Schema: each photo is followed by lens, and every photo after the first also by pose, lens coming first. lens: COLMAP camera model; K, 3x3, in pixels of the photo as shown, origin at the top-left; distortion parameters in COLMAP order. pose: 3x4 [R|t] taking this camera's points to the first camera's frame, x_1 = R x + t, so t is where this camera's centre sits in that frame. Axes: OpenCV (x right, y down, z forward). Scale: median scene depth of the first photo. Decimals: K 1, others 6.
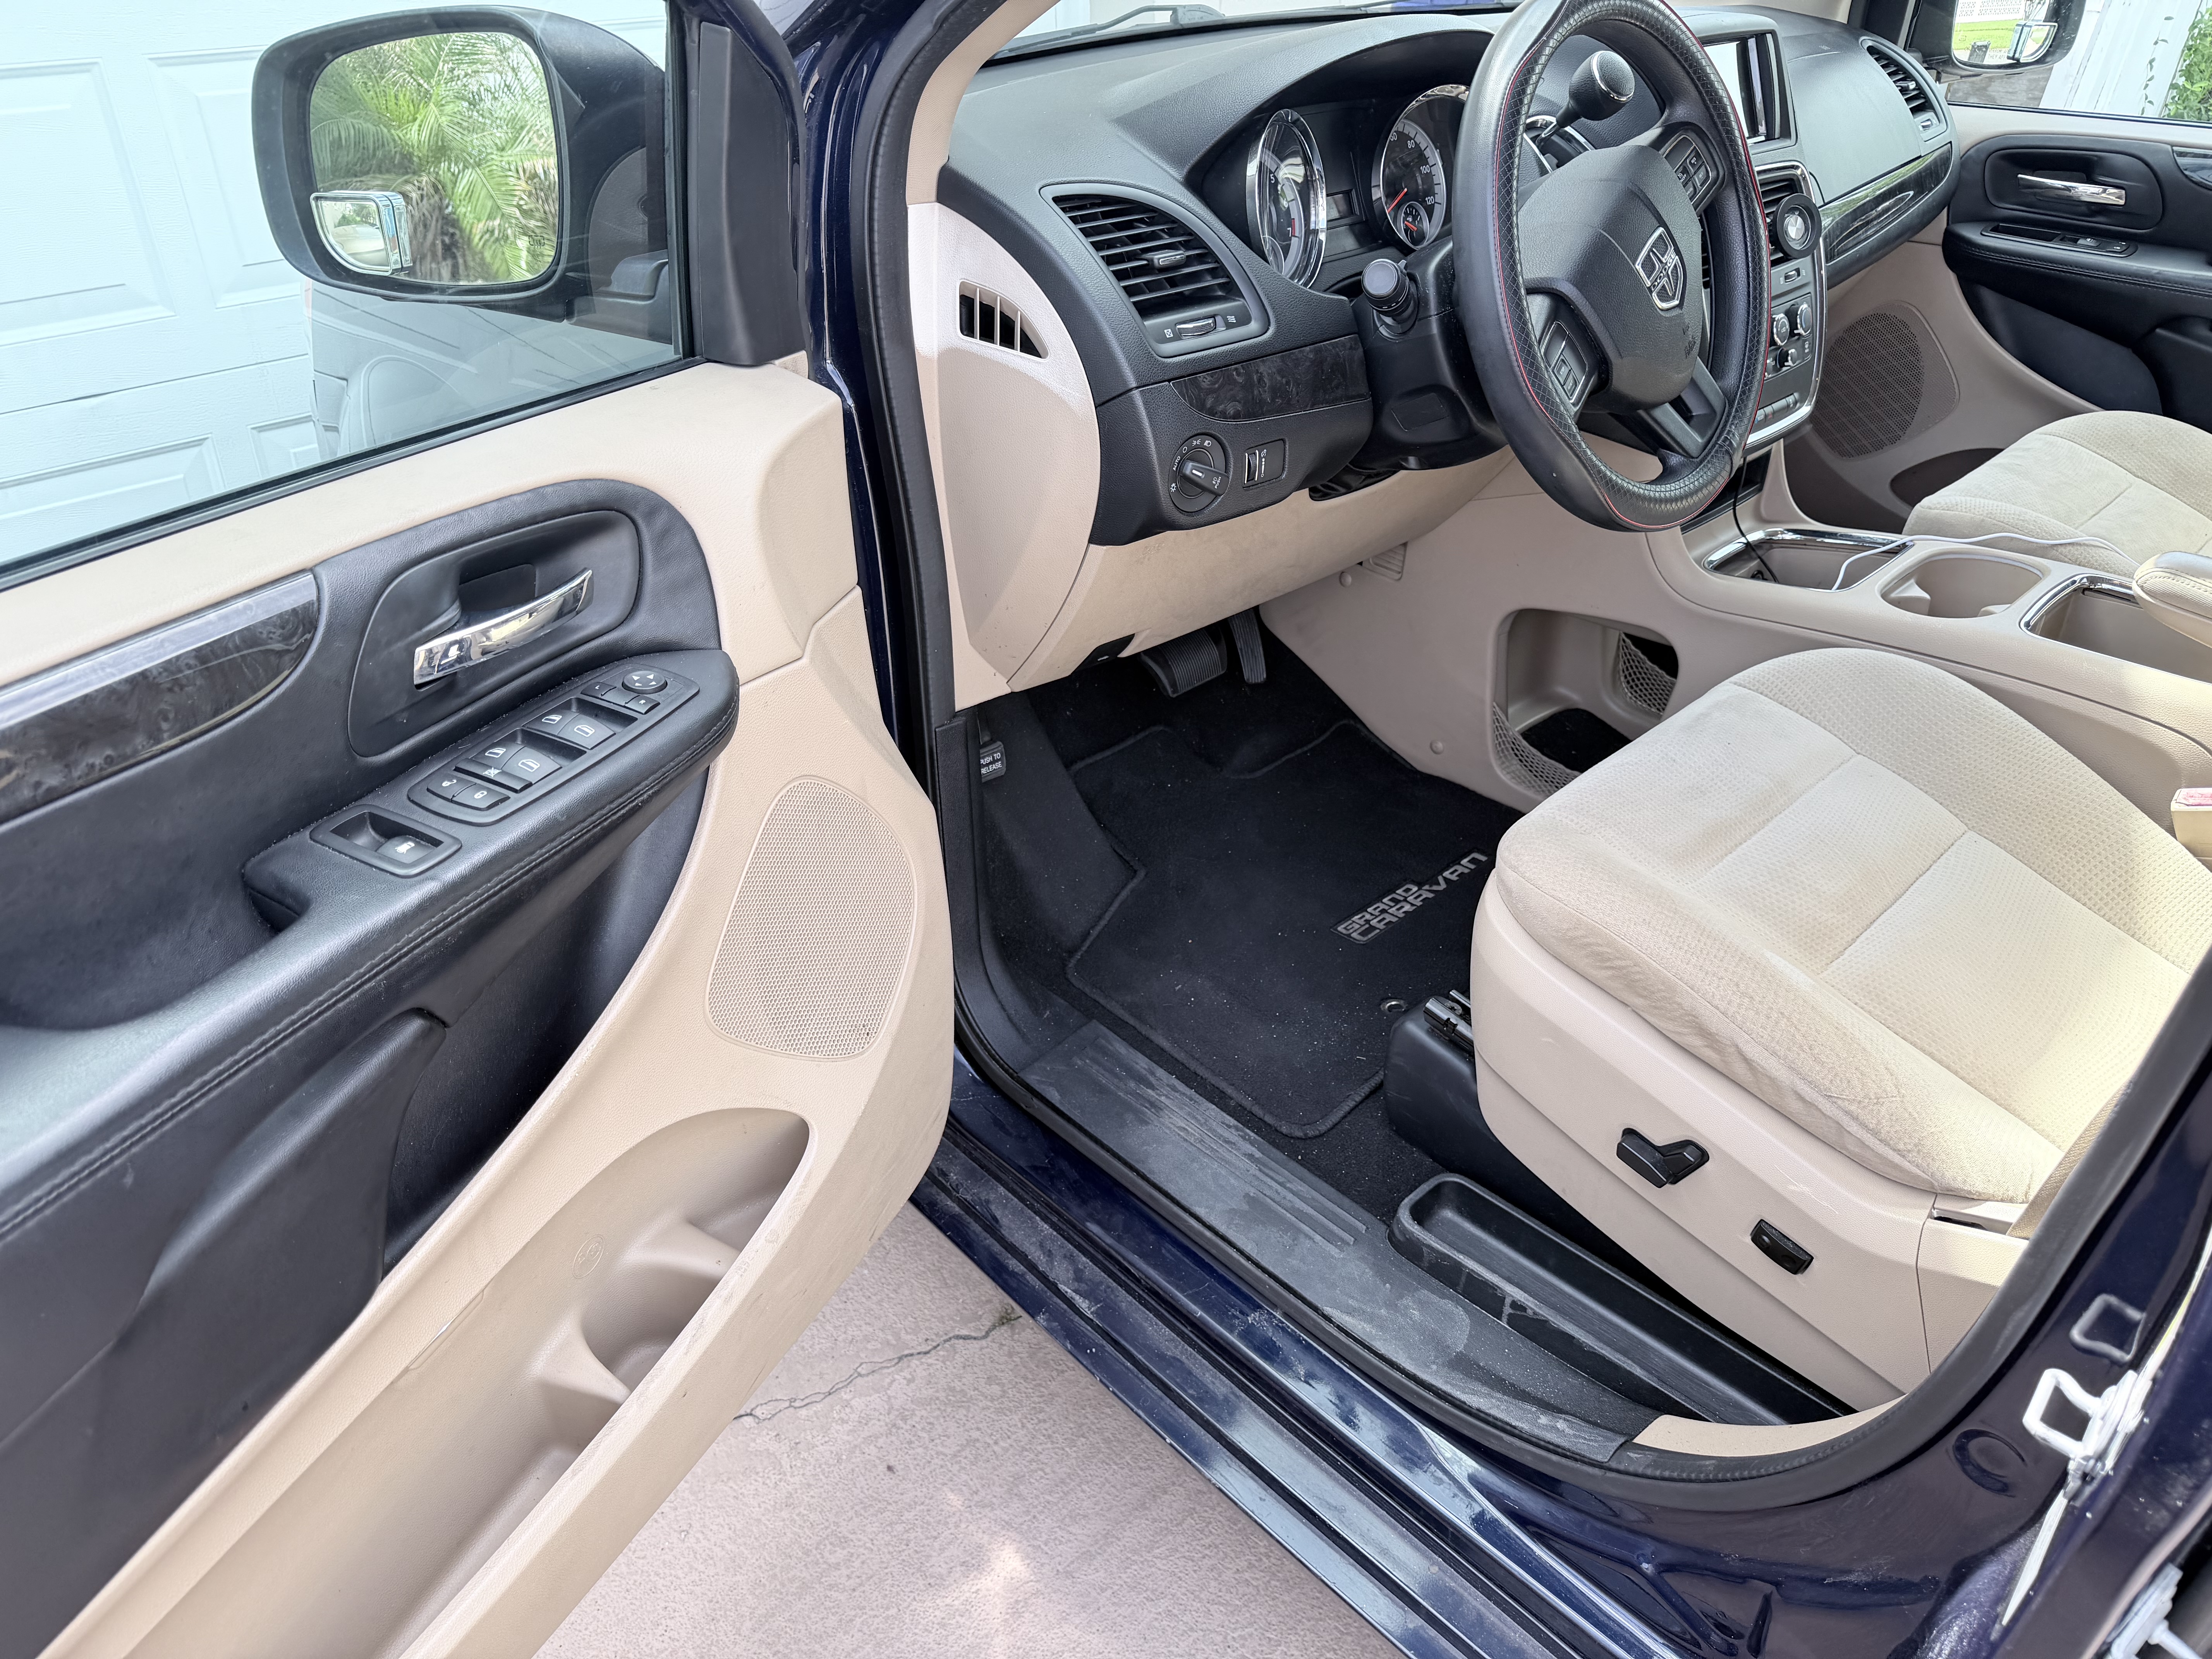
lens RADIAL K [[1539.8, 0, 1106.0], [0, 1539.8, 829.5], [0, 0, 1]] dist [0.011276, -0.037151]
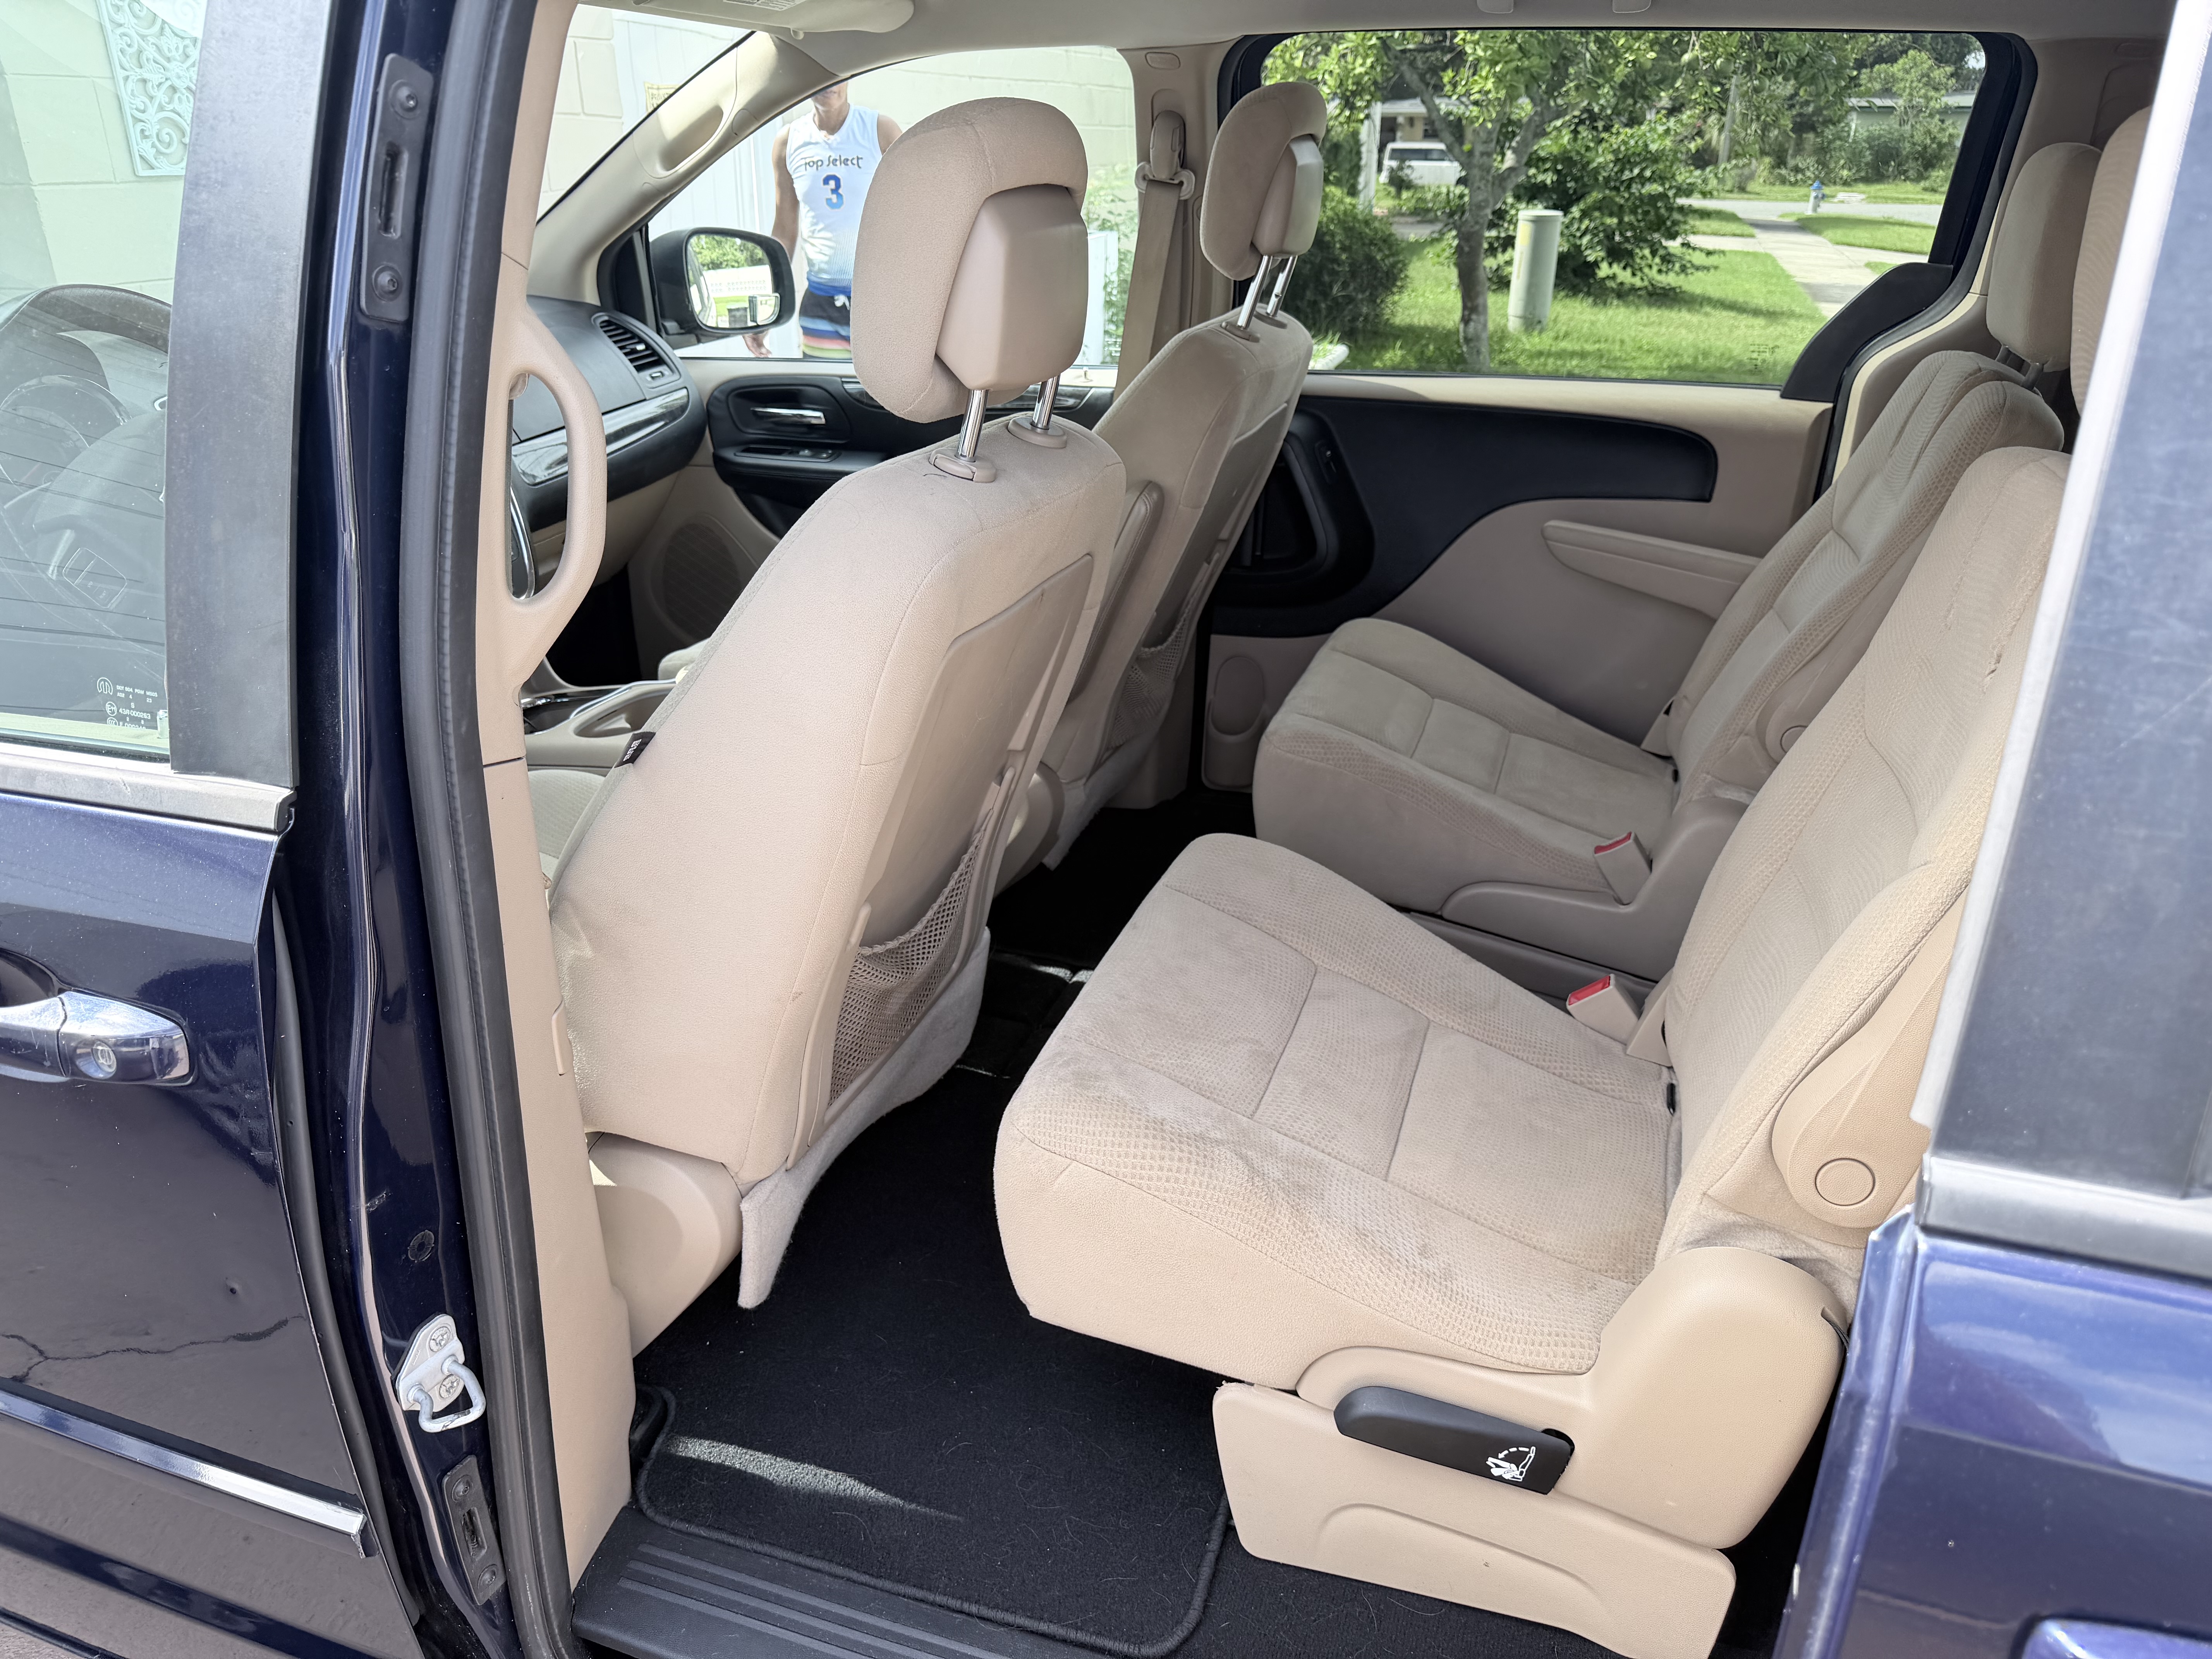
lens RADIAL K [[1563.8, 0, 1106.0], [0, 1563.8, 829.5], [0, 0, 1]] dist [-0.006953, -0.001481]
pose [[0.894906, -0.181884, 0.407507, 0.299319], [0.246791, 0.962534, -0.112355, 0.148417], [-0.371803, 0.201116, 0.906264, -0.251706]]
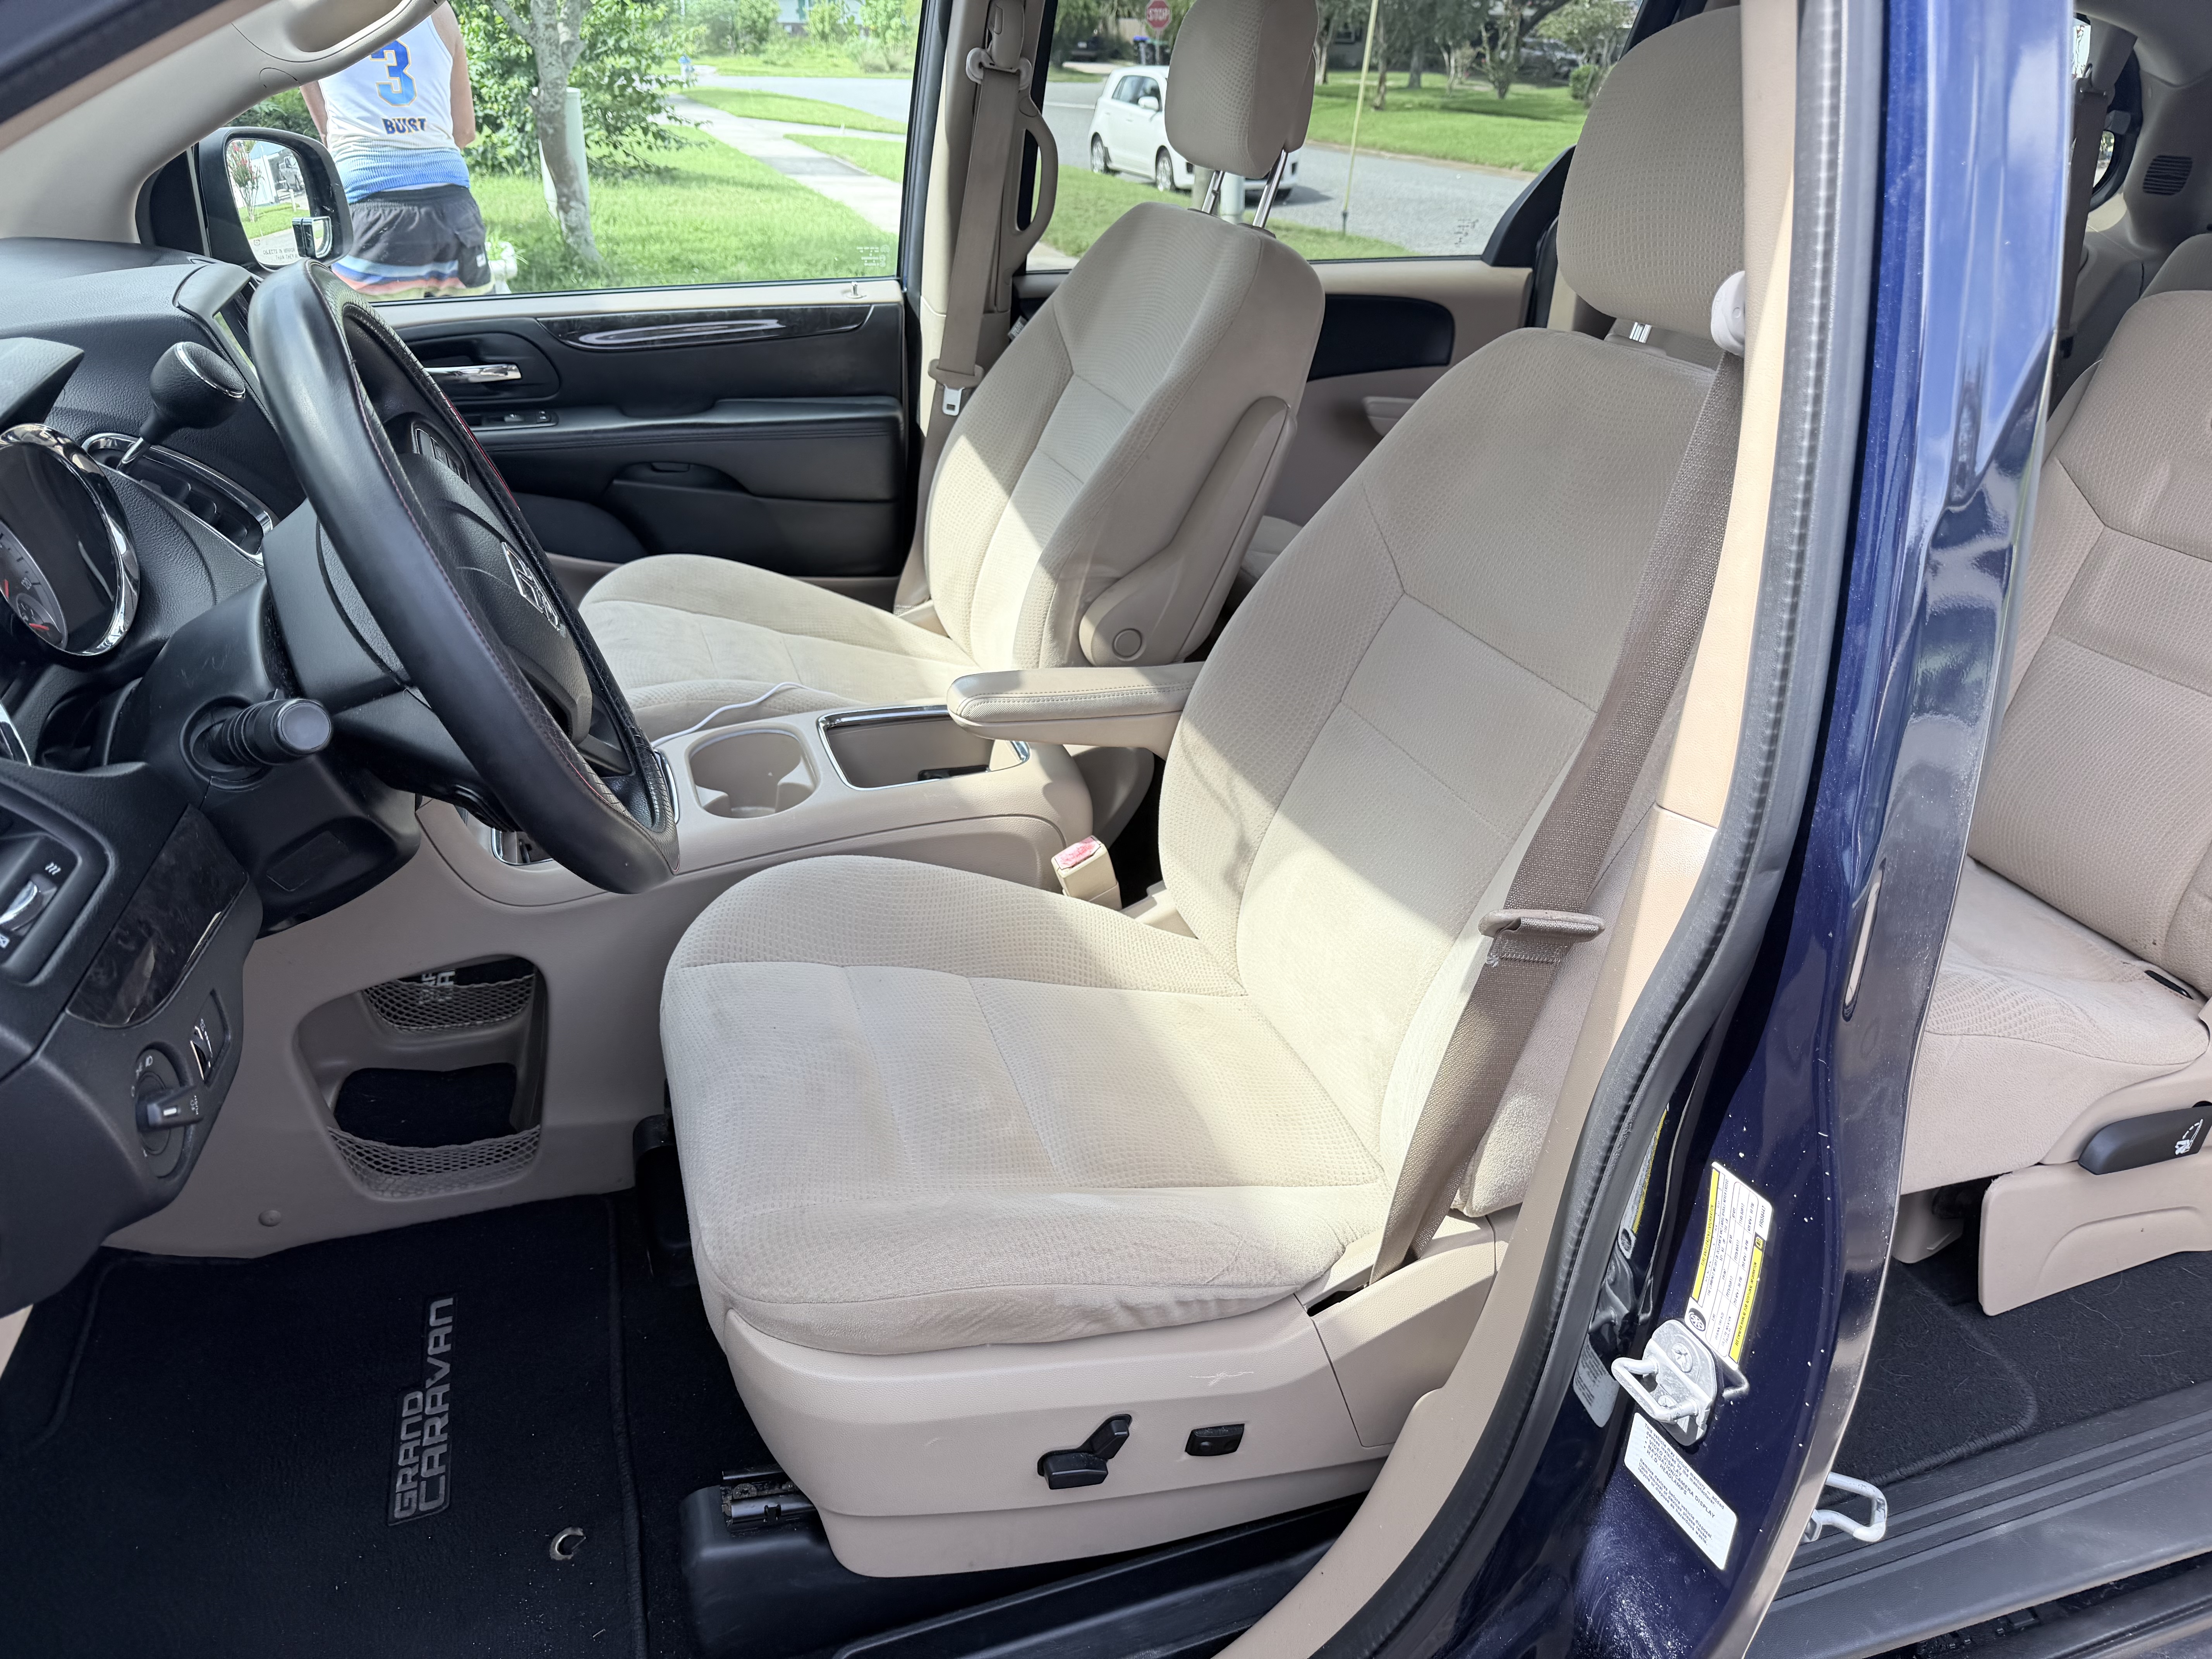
lens RADIAL K [[1539.8, 0, 1106.0], [0, 1539.8, 829.5], [0, 0, 1]] dist [0.011276, -0.037151]
pose [[0.435380, -0.409428, 0.801756, -0.138406], [0.476079, 0.860586, 0.180944, -0.171466], [-0.764063, 0.302920, 0.569602, 0.233474]]
